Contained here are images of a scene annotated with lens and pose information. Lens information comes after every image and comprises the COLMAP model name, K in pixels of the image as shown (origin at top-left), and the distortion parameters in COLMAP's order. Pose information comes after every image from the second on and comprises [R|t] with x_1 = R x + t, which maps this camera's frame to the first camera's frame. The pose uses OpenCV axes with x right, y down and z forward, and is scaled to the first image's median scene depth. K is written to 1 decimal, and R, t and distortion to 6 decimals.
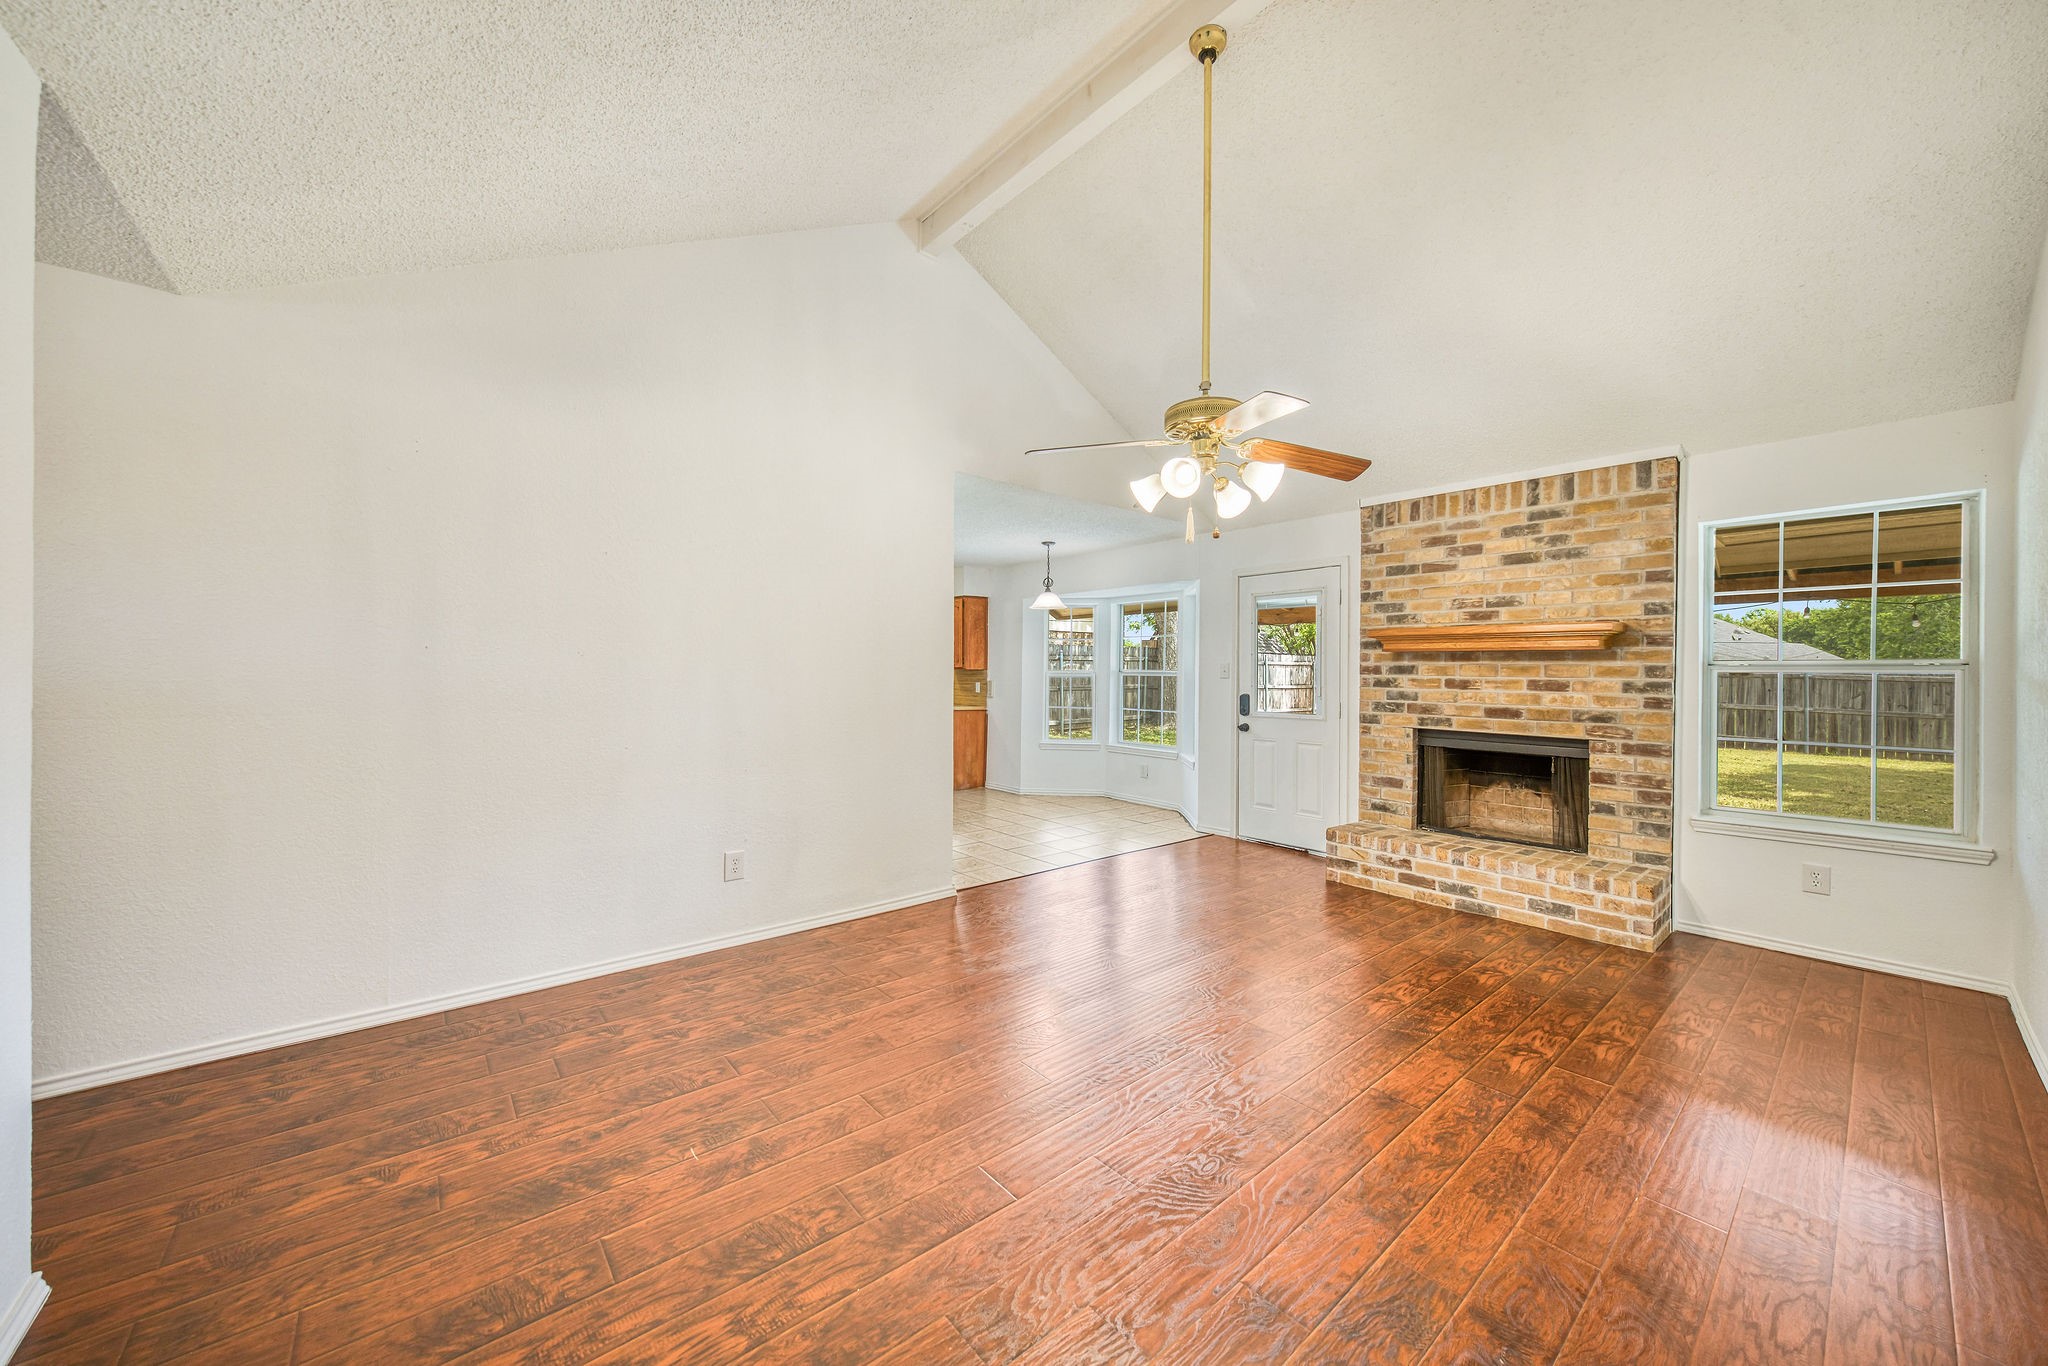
lens RADIAL K [[734.2, 0, 1029.8], [0, 734.2, 675.3], [0, 0, 1]] dist [-0.001388, -0.000153]
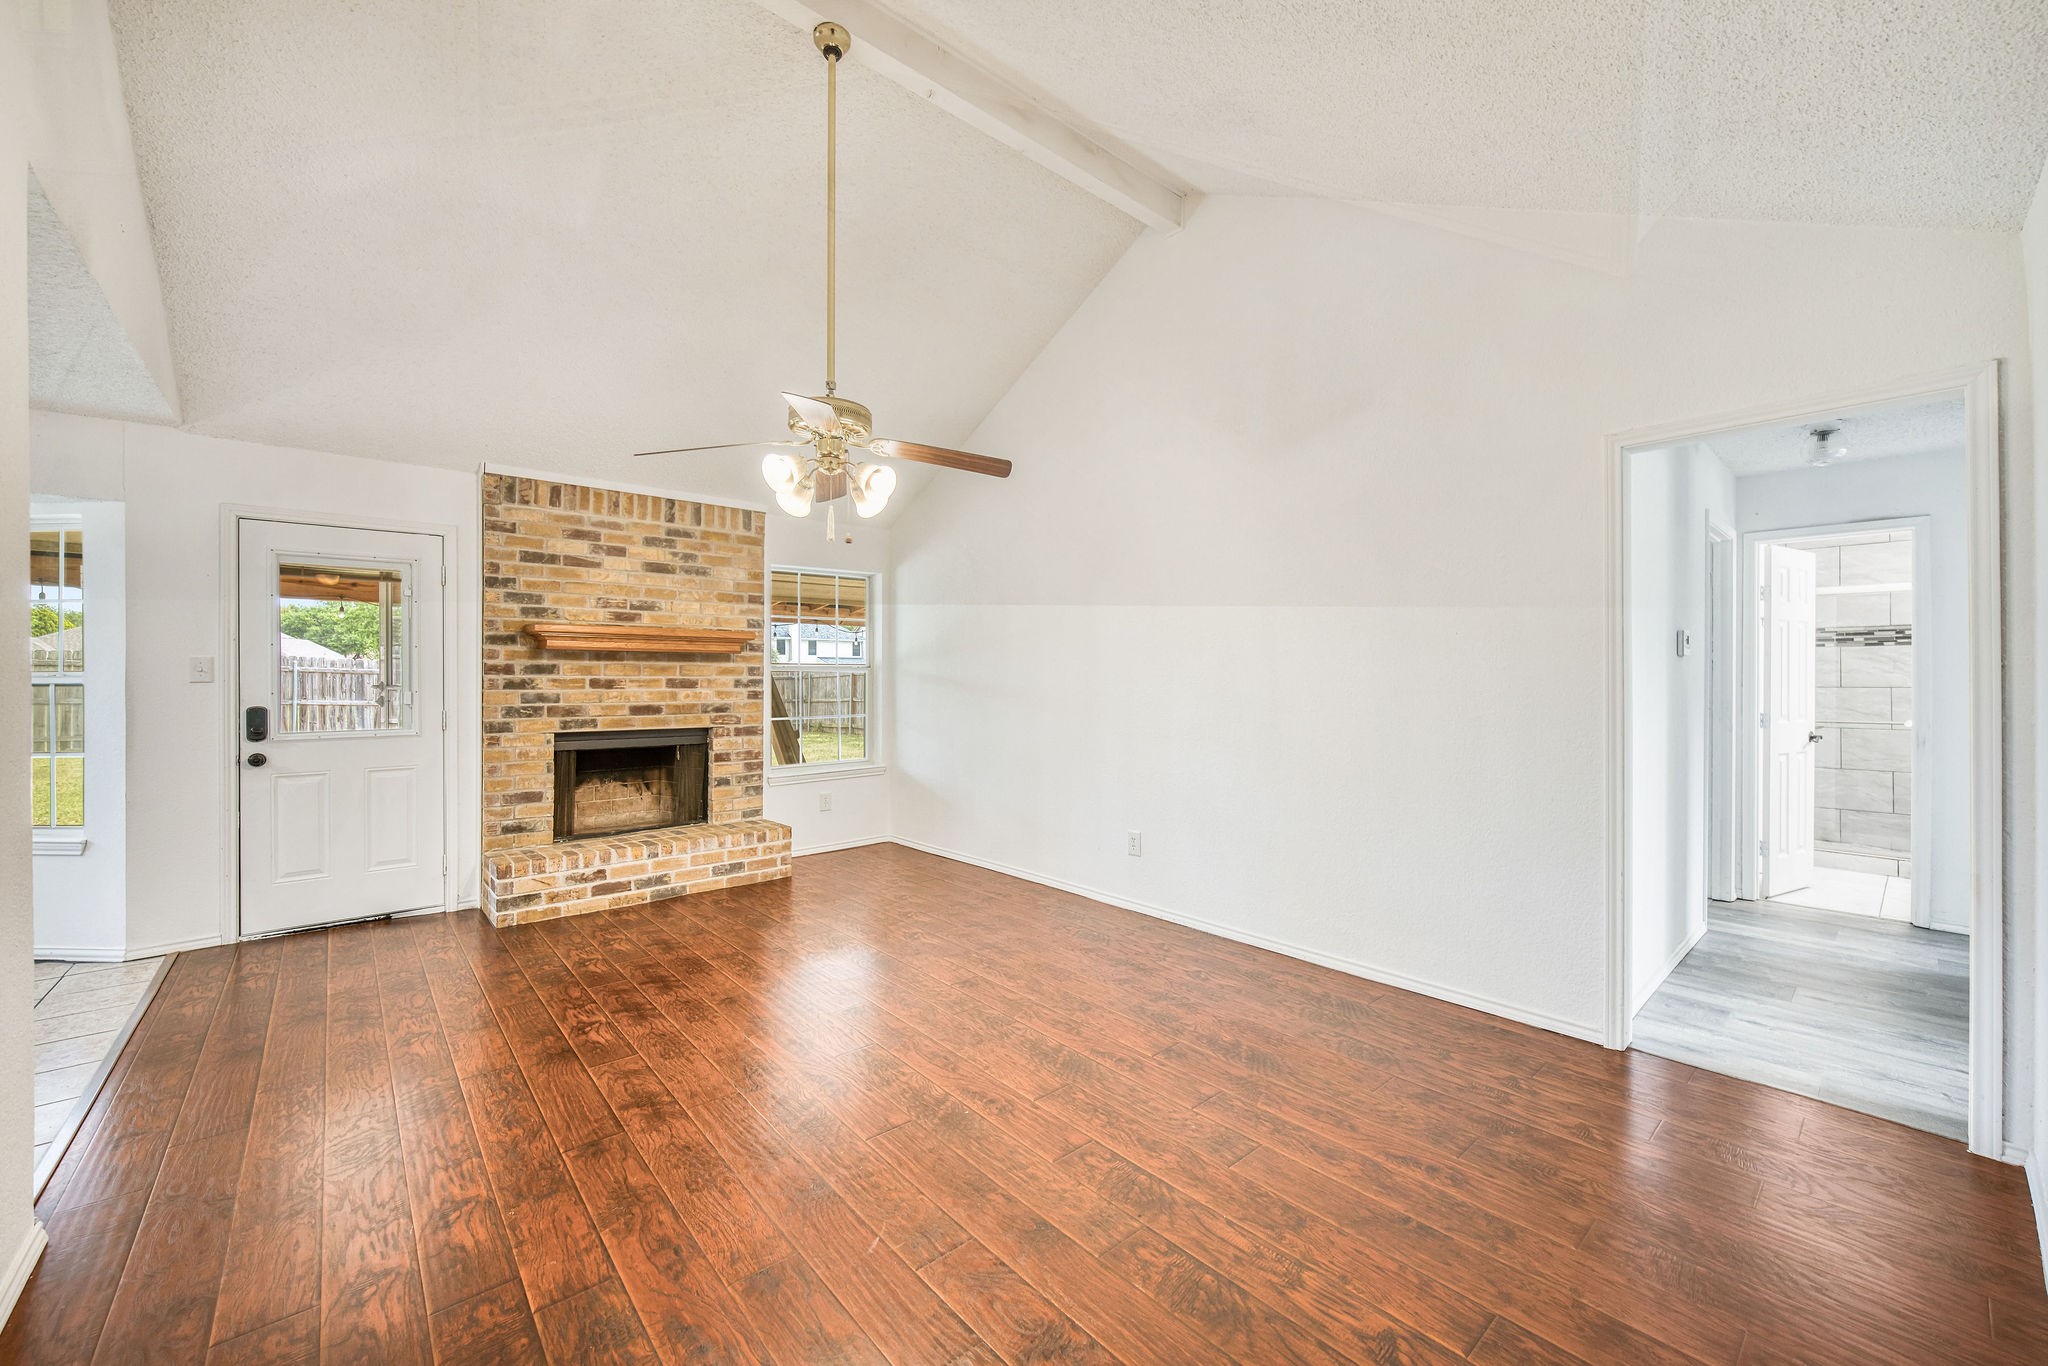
lens RADIAL K [[796.1, 0, 1018.0], [0, 796.1, 673.6], [0, 0, 1]] dist [-0.000790, -0.000117]
pose [[-0.006099, -0.006028, 0.999963, -0.519123], [0.002647, 0.999978, 0.006044, -0.007069], [-0.999978, 0.002684, -0.006083, 0.468521]]
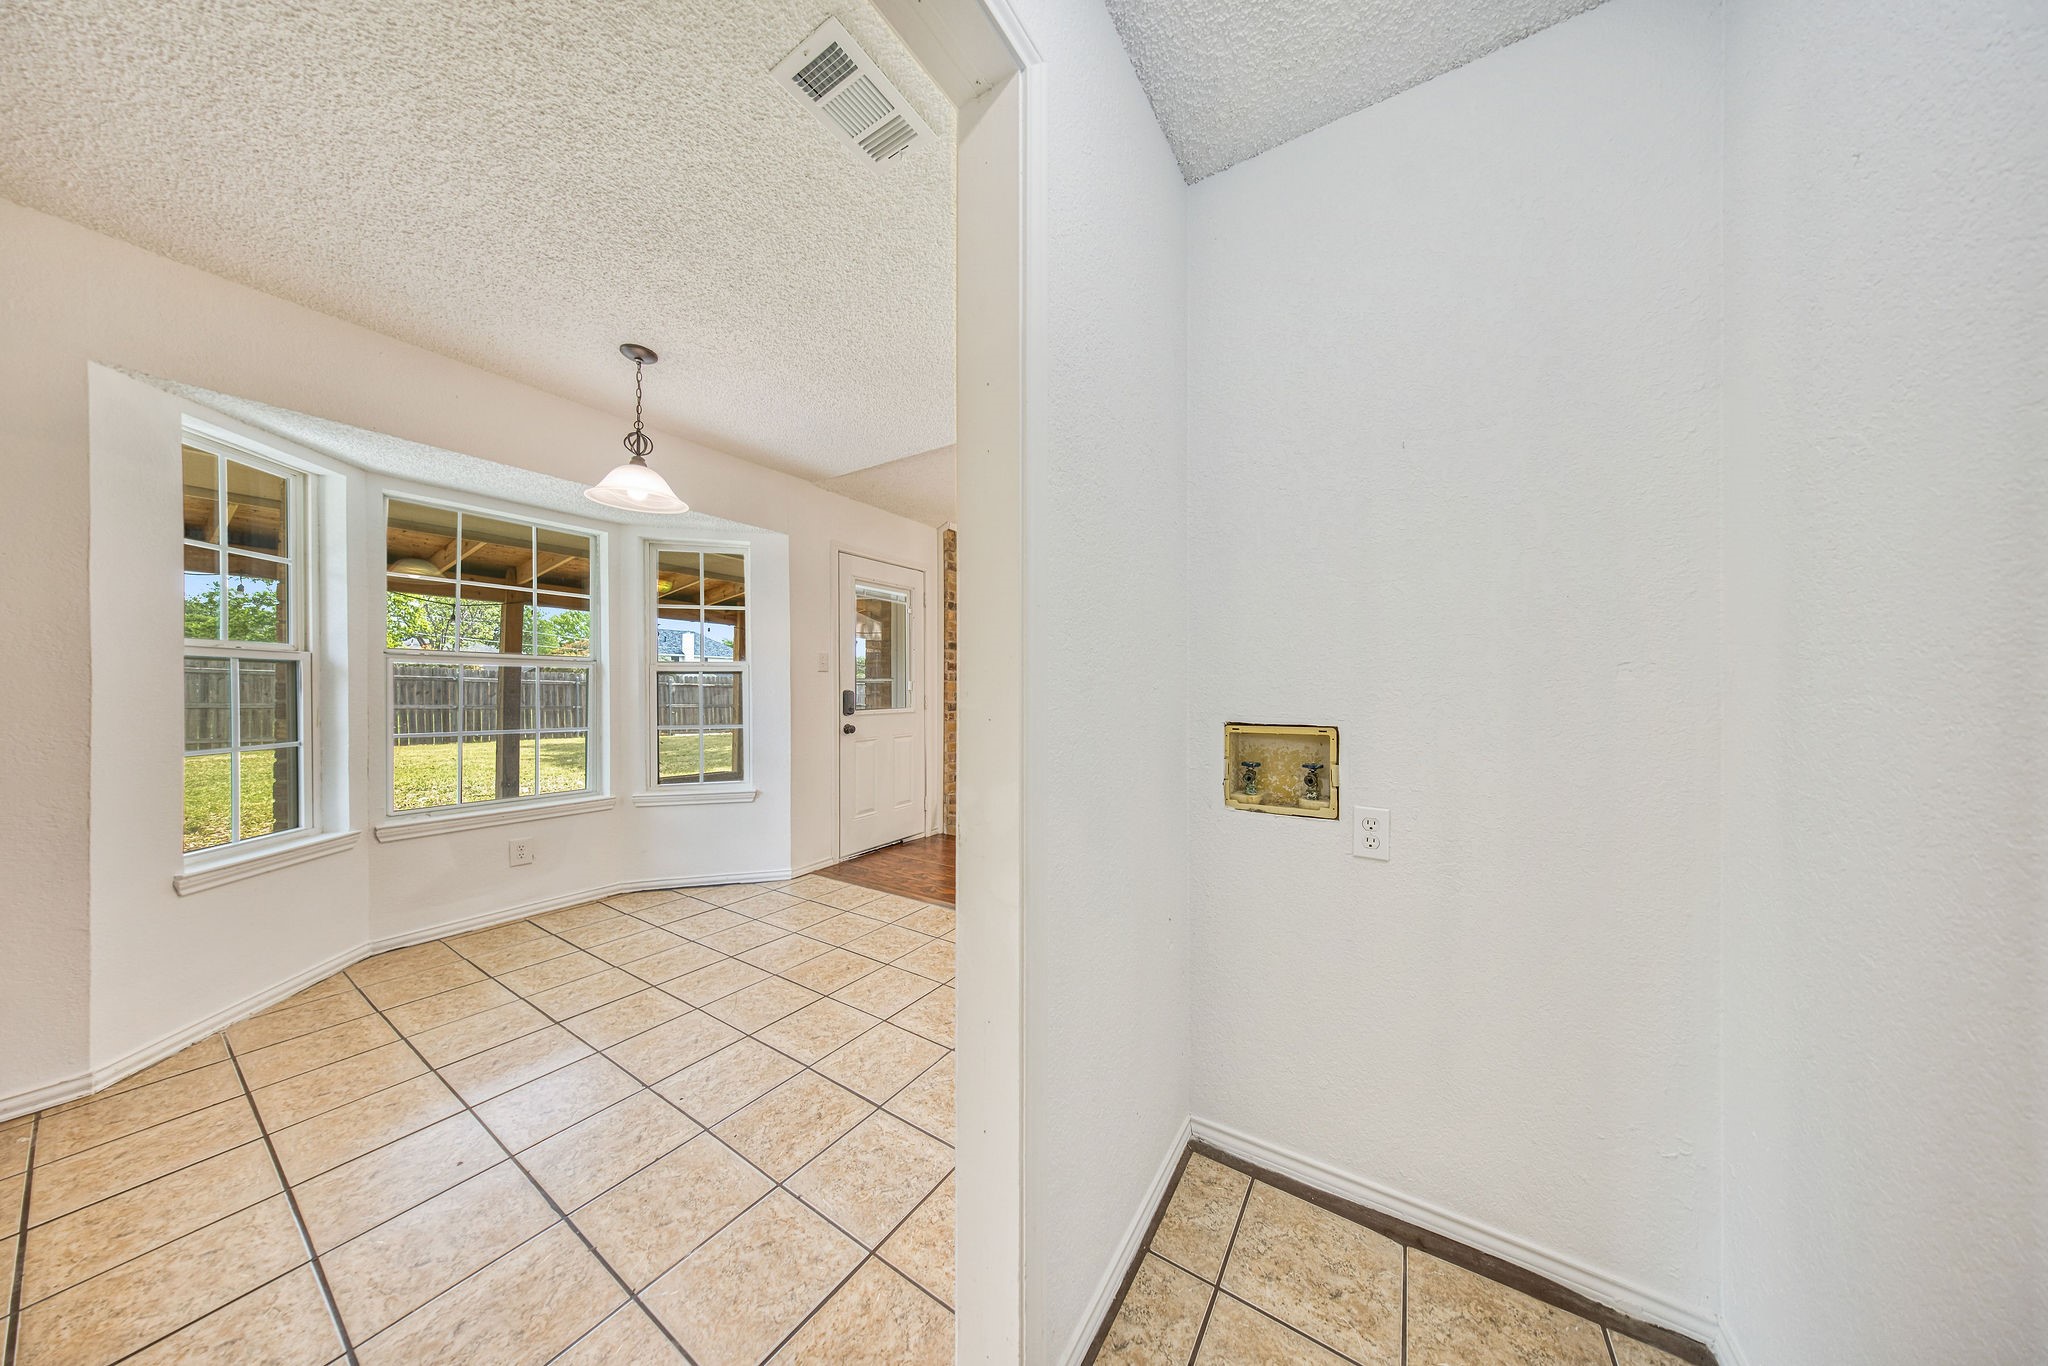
lens RADIAL K [[599.5, 0, 1043.0], [0, 599.5, 686.9], [0, 0, 1]] dist [-0.000797, -0.000023]
pose [[-0.305475, -0.009282, 0.952155, -0.596836], [-0.001822, 0.999956, 0.009164, 0.019182], [-0.952198, 0.001064, -0.305479, 1.328388]]
